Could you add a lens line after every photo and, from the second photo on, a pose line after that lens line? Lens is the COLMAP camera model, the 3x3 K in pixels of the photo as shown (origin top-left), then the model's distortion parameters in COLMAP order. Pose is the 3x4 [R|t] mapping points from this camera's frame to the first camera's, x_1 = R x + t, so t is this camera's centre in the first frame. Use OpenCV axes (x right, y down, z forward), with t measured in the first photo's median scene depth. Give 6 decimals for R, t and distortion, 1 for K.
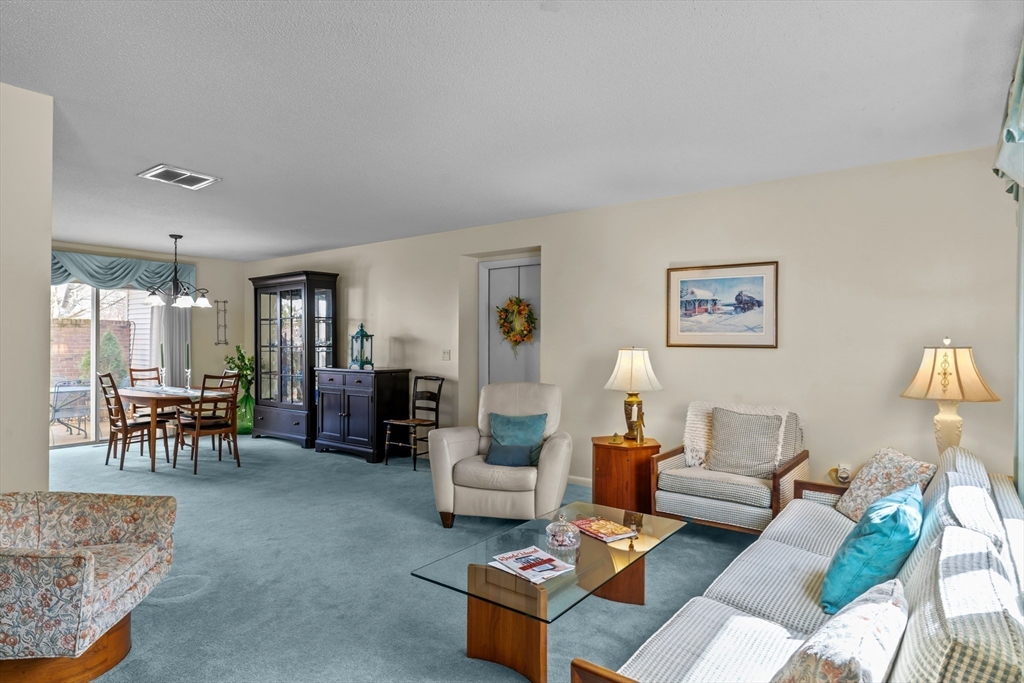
lens RADIAL K [[575.2, 0, 510.2], [0, 575.2, 334.8], [0, 0, 1]] dist [-0.004330, -0.000709]
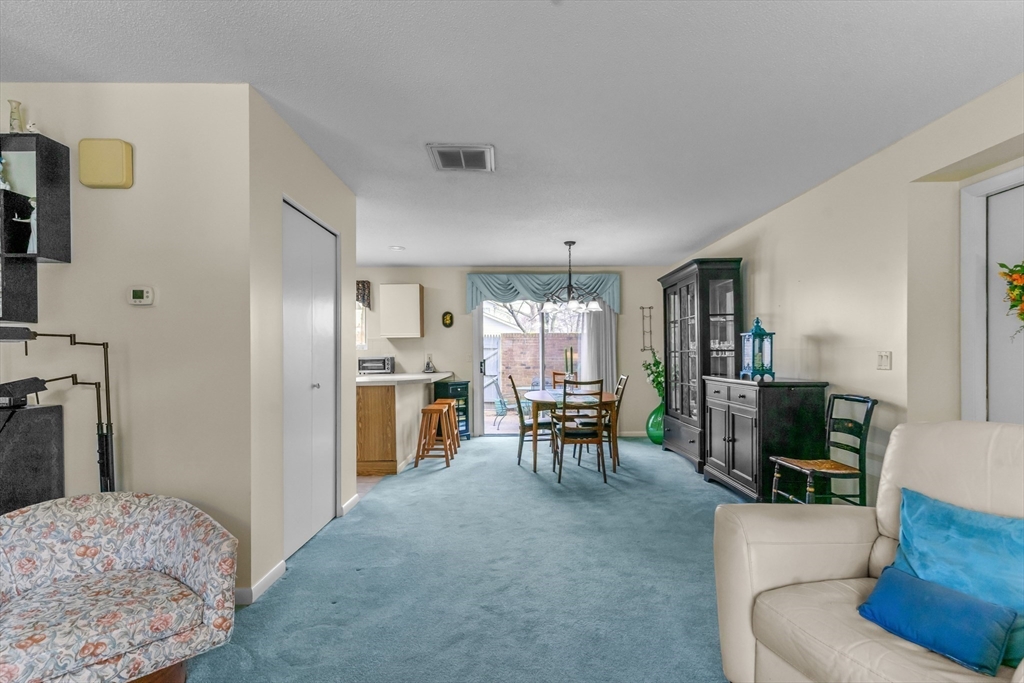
lens RADIAL K [[501.0, 0, 514.0], [0, 501.0, 356.2], [0, 0, 1]] dist [0.001948, -0.000057]
pose [[0.608936, -0.002876, -0.793214, 0.065093], [0.016747, 0.999817, 0.009231, 0.020023], [0.793043, -0.018905, 0.608873, 0.393163]]
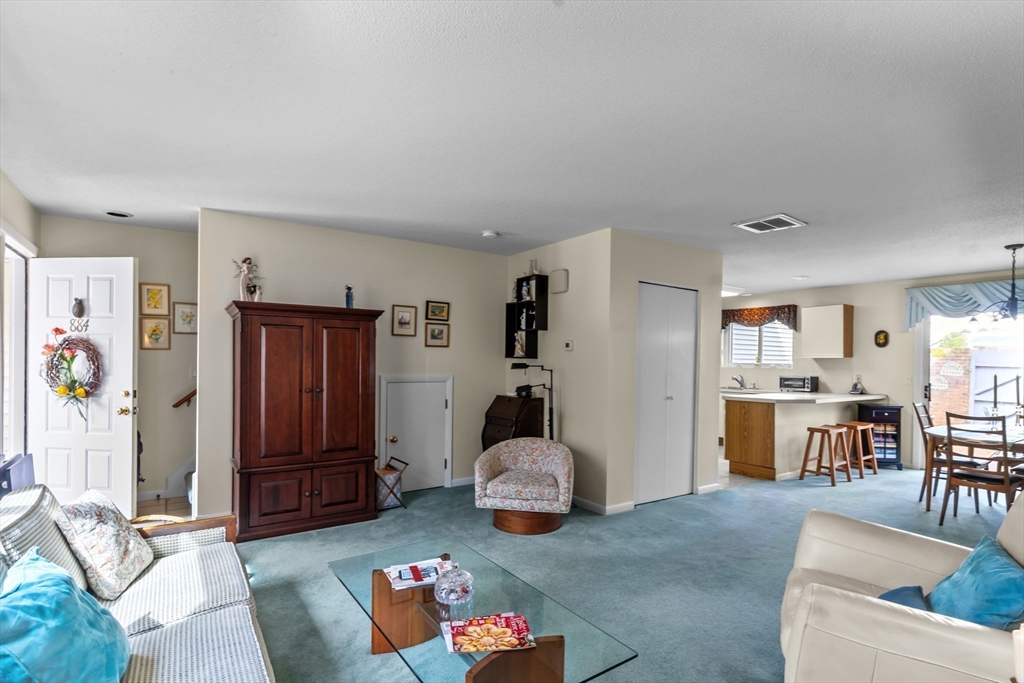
lens RADIAL K [[501.0, 0, 514.0], [0, 501.0, 356.2], [0, 0, 1]] dist [0.001948, -0.000057]
pose [[-0.313358, -0.016282, -0.949496, 0.344385], [-0.002556, 0.999864, -0.016303, 0.000729], [0.949632, -0.002682, -0.313357, 0.565266]]
